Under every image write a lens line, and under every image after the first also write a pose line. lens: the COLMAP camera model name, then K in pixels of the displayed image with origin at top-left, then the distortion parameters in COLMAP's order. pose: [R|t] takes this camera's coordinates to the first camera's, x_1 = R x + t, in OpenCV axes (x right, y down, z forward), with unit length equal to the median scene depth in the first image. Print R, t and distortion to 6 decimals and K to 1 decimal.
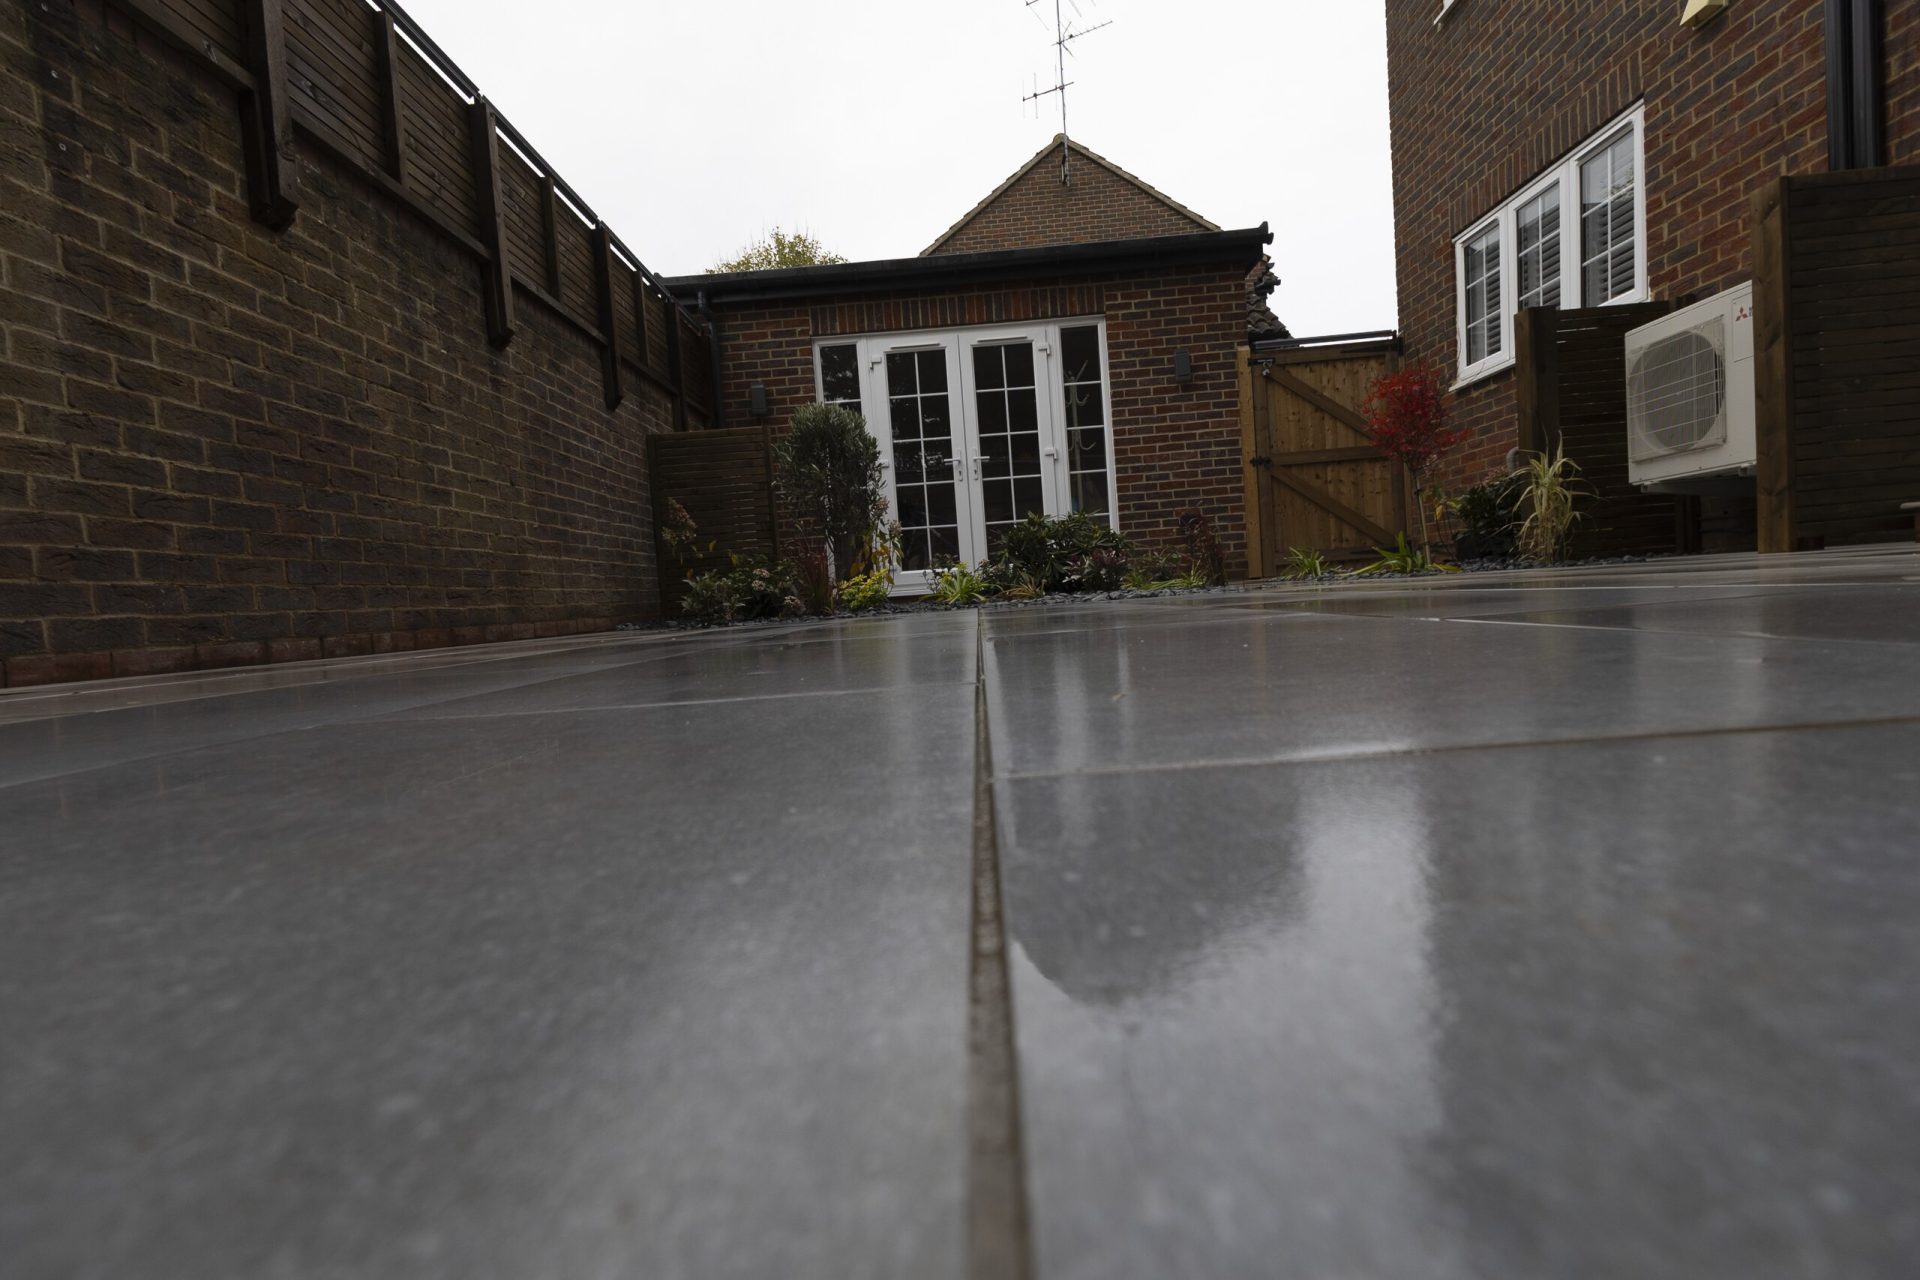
lens RADIAL K [[875.4, 0, 960.3], [0, 875.4, 638.2], [0, 0, 1]] dist [0.026423, -0.008738]
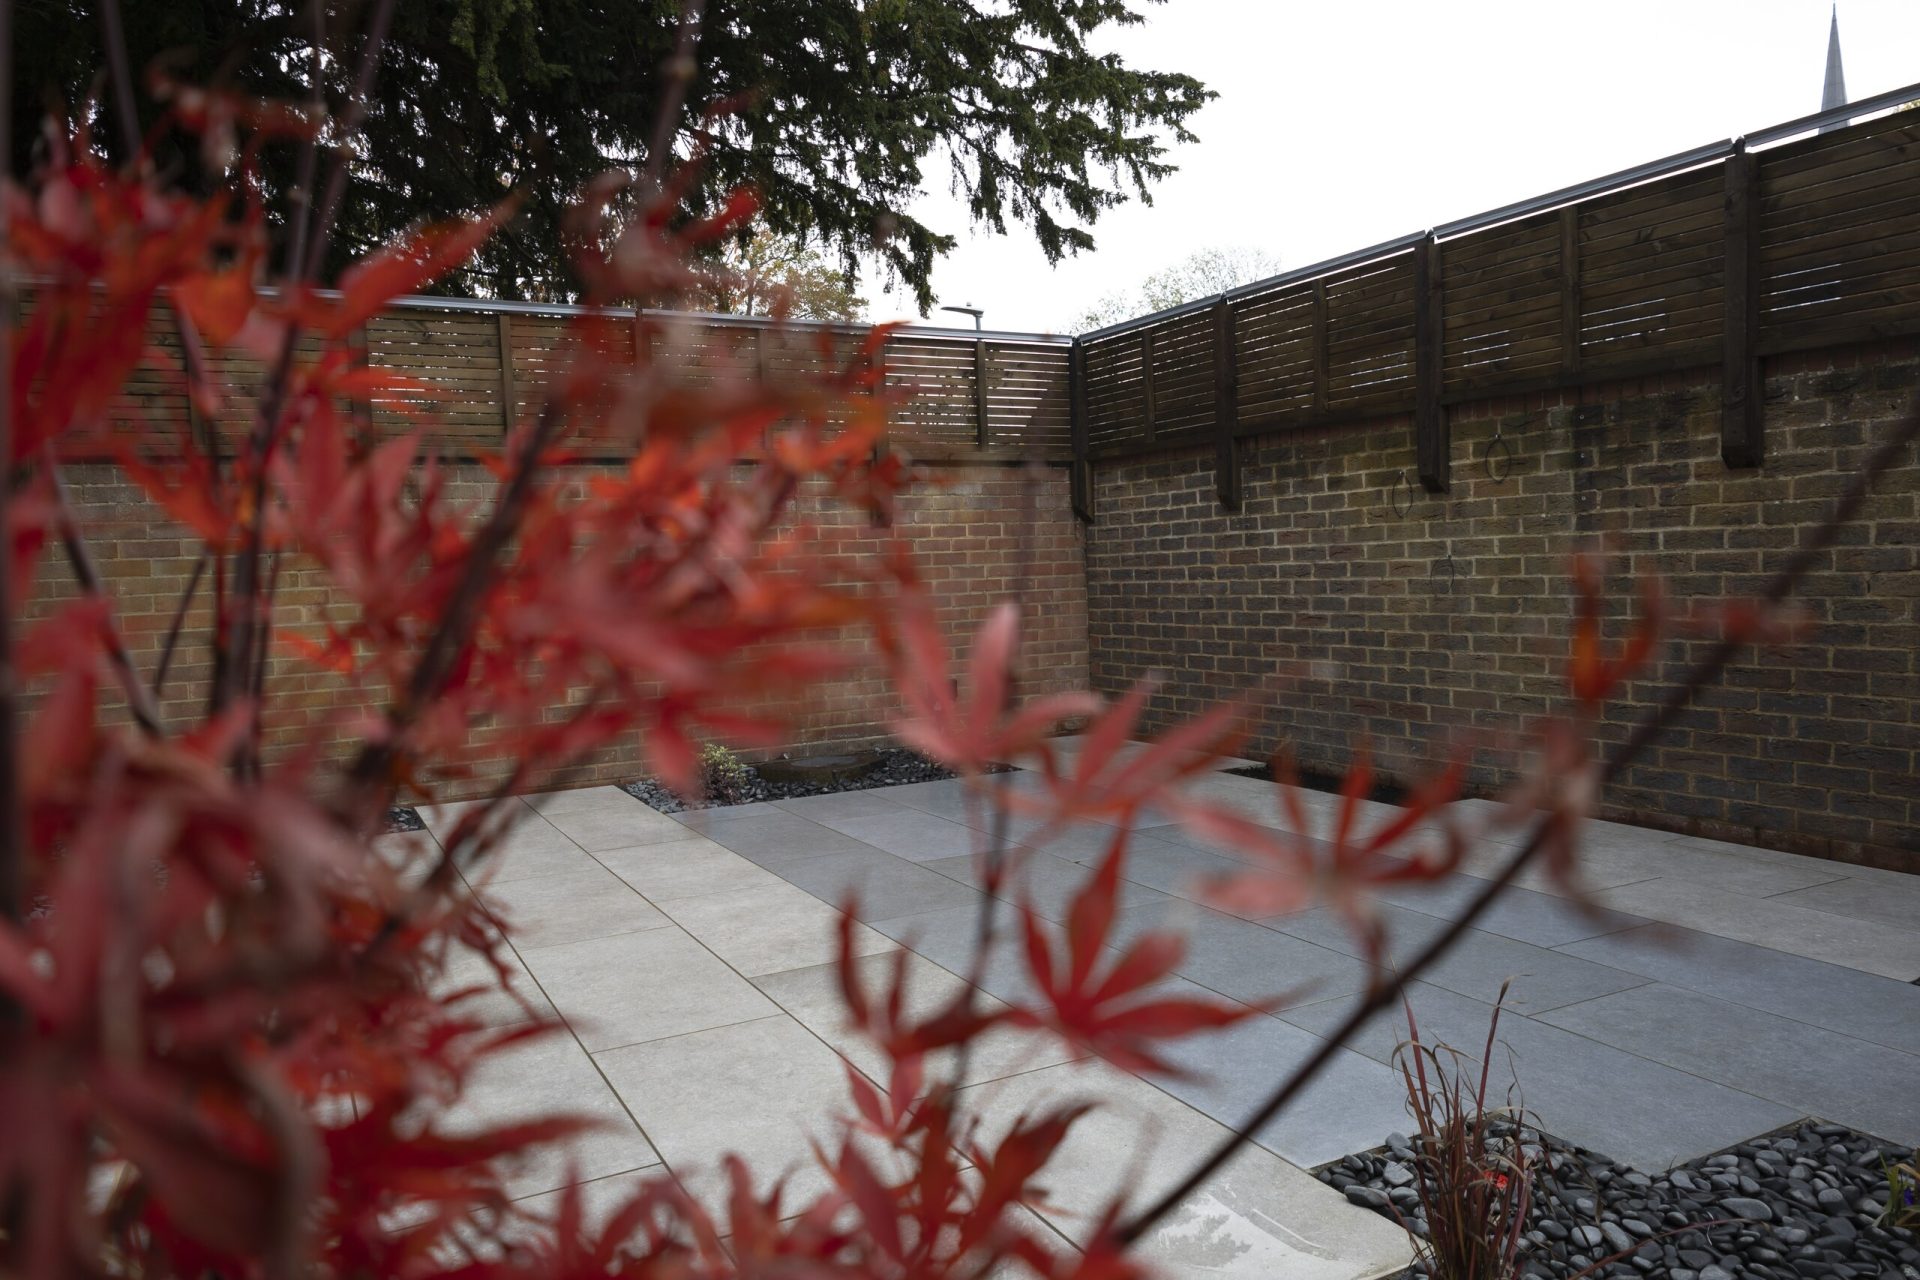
lens RADIAL K [[1317.6, 0, 942.5], [0, 1317.6, 614.6], [0, 0, 1]] dist [0.023143, -0.023998]
pose [[-0.873252, 0.122434, -0.471636, 0.541841], [0.076324, 0.990339, 0.115770, -0.316279], [0.481254, 0.065099, -0.874161, 1.150417]]
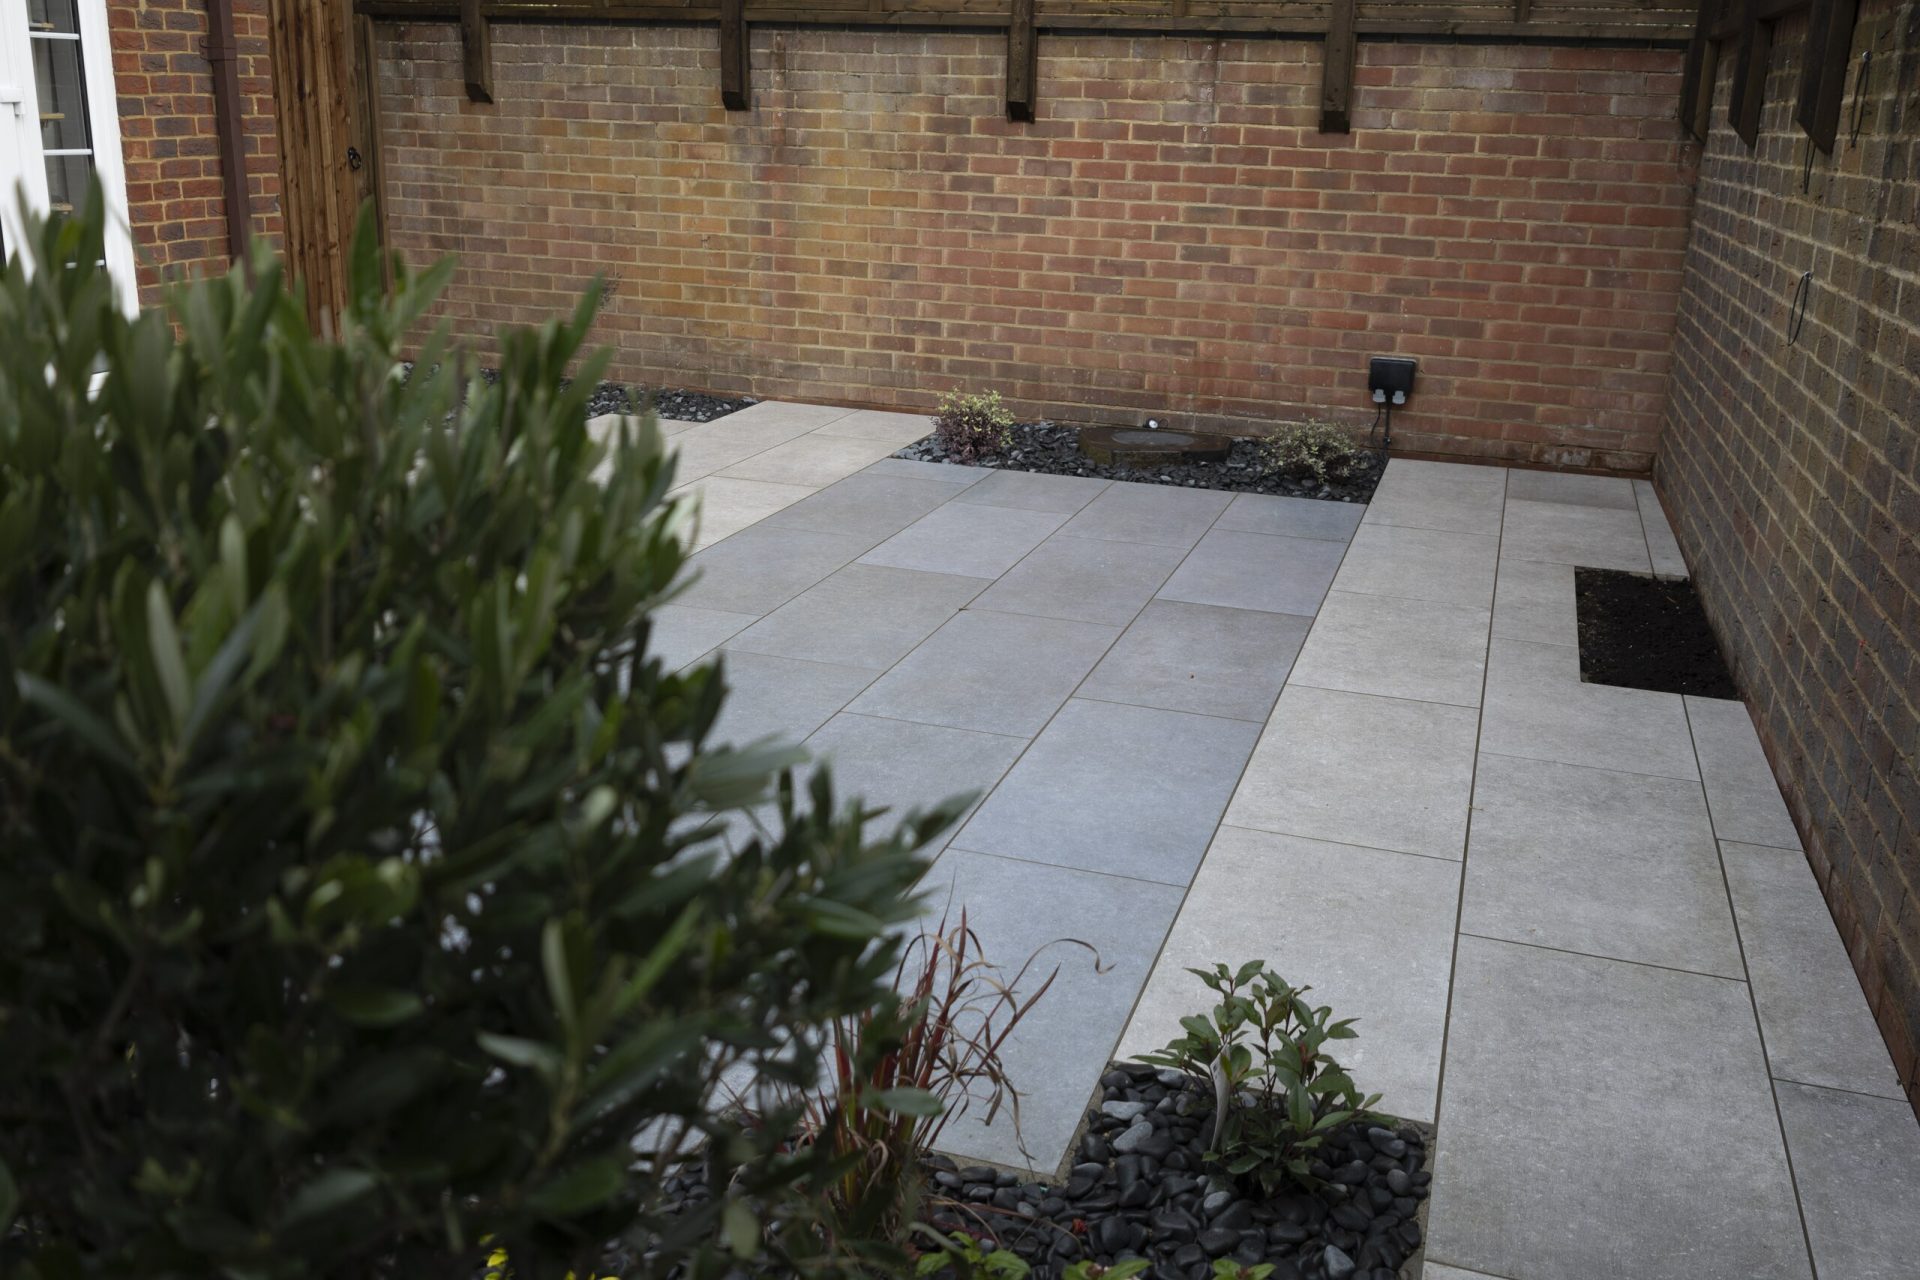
lens RADIAL K [[1713.7, 0, 971.2], [0, 1713.7, 634.2], [0, 0, 1]] dist [0.039481, -0.099637]
pose [[-0.955698, -0.044150, 0.291020, -0.298348], [0.053204, 0.946493, 0.318308, -0.320291], [-0.289502, 0.319689, -0.902212, 1.274085]]
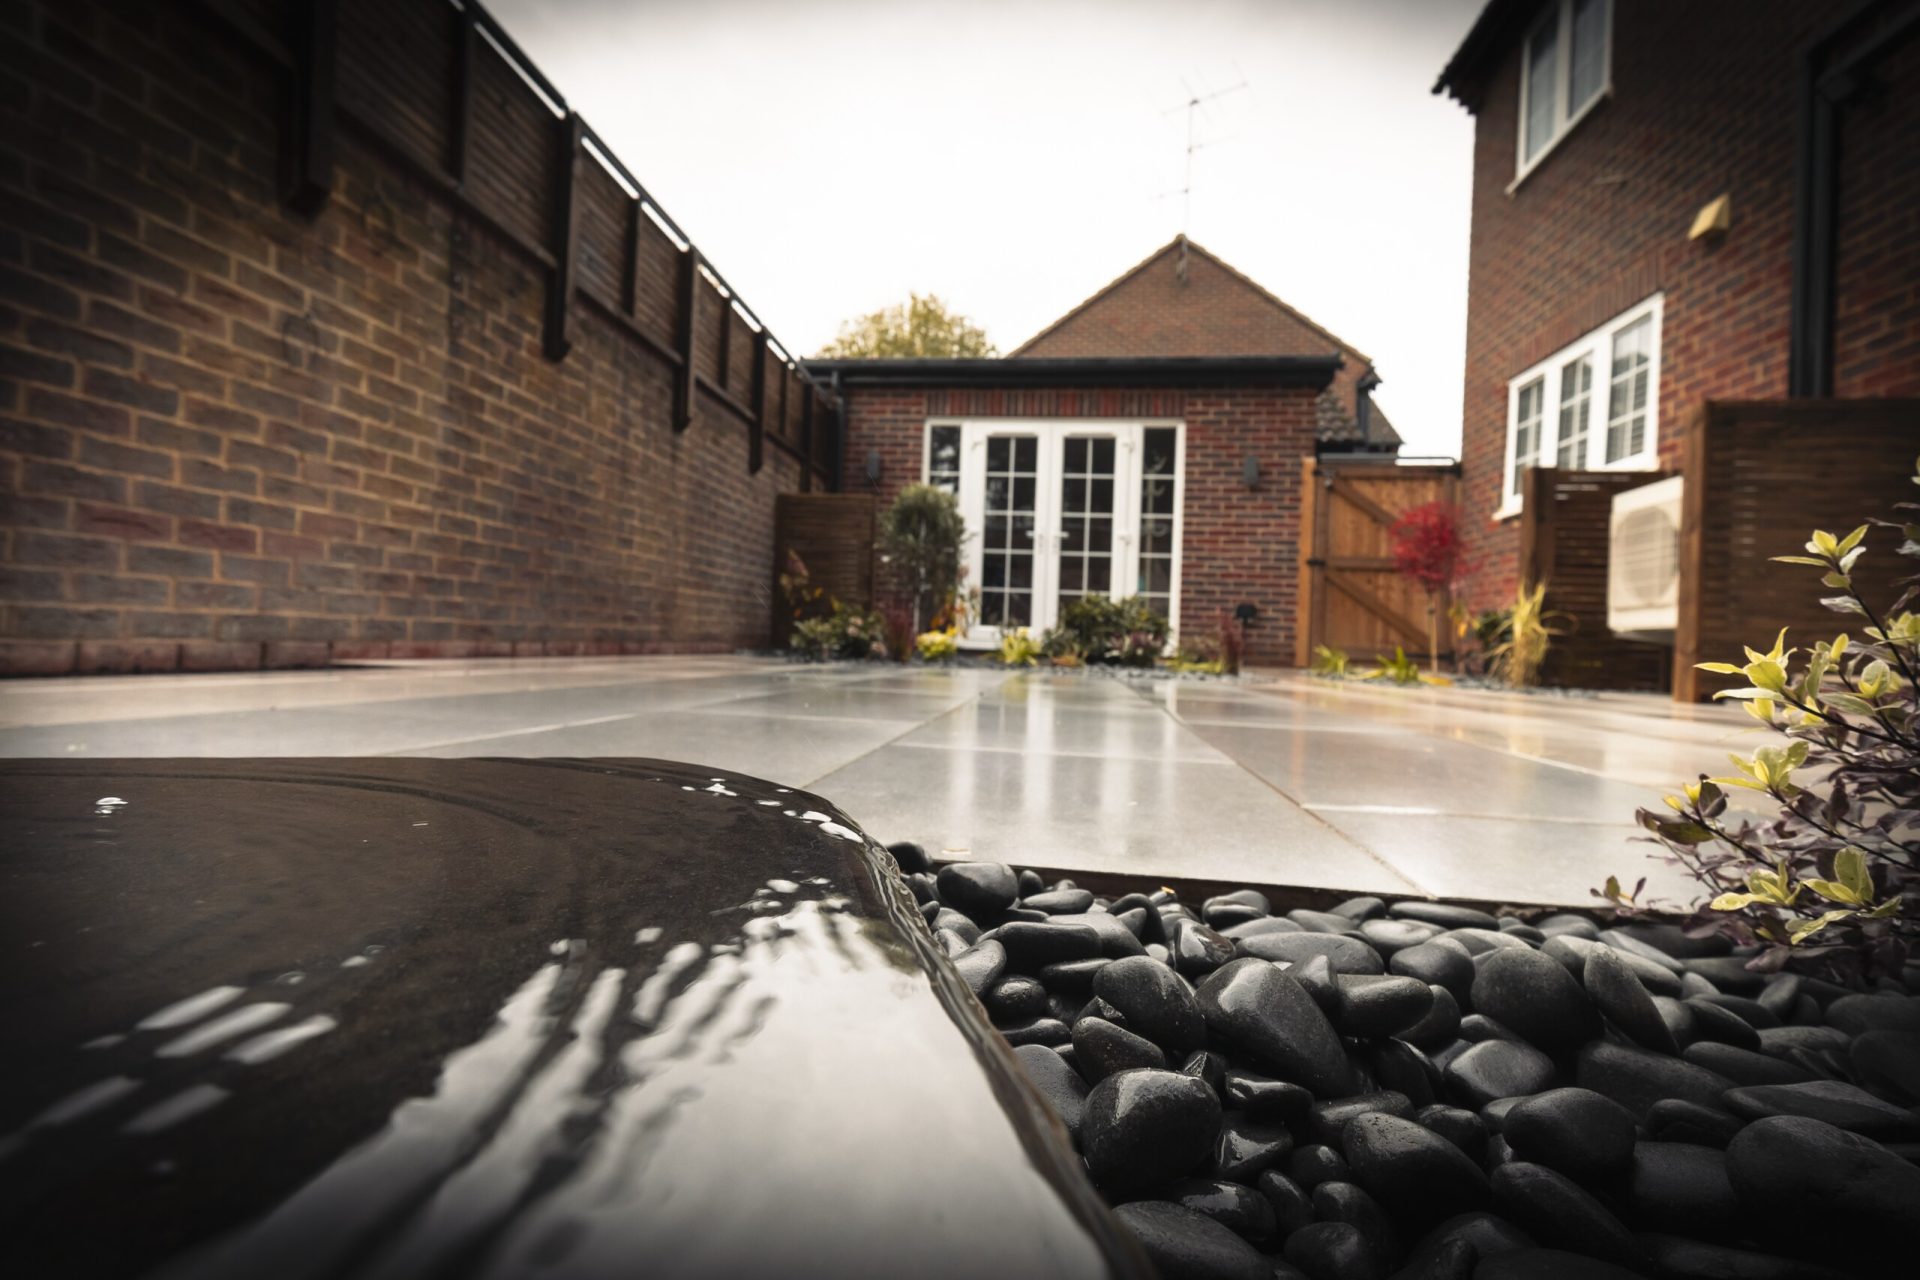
lens RADIAL K [[875.4, 0, 960.7], [0, 875.4, 639.6], [0, 0, 1]] dist [0.026423, -0.008738]
pose [[0.988547, 0.109312, -0.104048, 0.046974], [-0.114431, 0.992432, -0.044554, -0.011315], [0.098390, 0.055950, 0.993574, -0.195446]]
